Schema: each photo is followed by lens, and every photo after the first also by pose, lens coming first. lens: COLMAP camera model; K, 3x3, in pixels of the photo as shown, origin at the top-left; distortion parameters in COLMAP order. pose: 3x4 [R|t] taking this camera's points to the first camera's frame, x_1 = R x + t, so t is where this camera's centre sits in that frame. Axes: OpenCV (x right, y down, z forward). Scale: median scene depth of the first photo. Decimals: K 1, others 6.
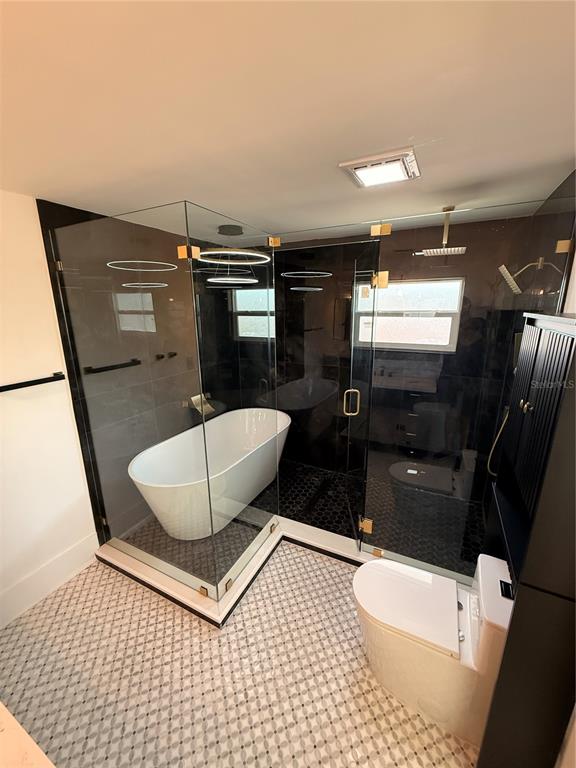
lens RADIAL K [[305.7, 0, 288.0], [0, 305.7, 384.0], [0, 0, 1]] dist [0.001349, -0.000165]
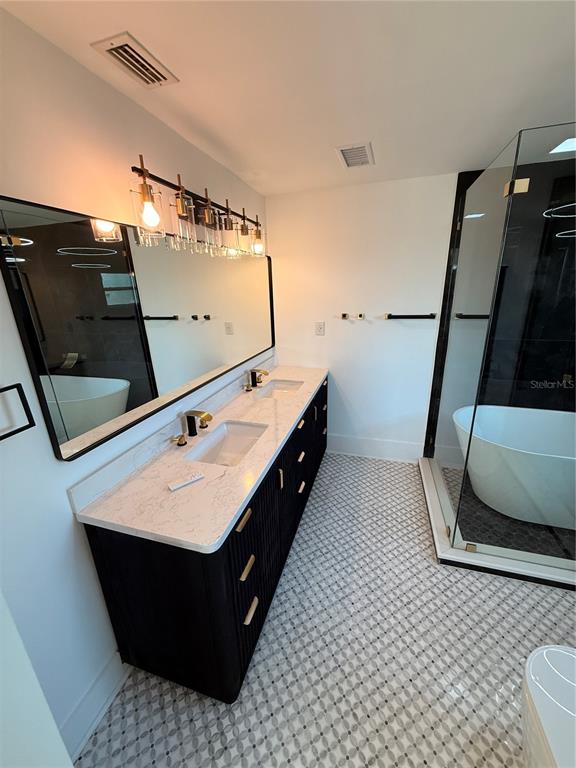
lens RADIAL K [[305.7, 0, 288.0], [0, 305.7, 384.0], [0, 0, 1]] dist [0.001349, -0.000165]
pose [[0.177257, 0.304768, -0.935786, 0.538749], [-0.217427, 0.939476, 0.264785, 0.042777], [0.959846, 0.156530, 0.232794, 0.158990]]
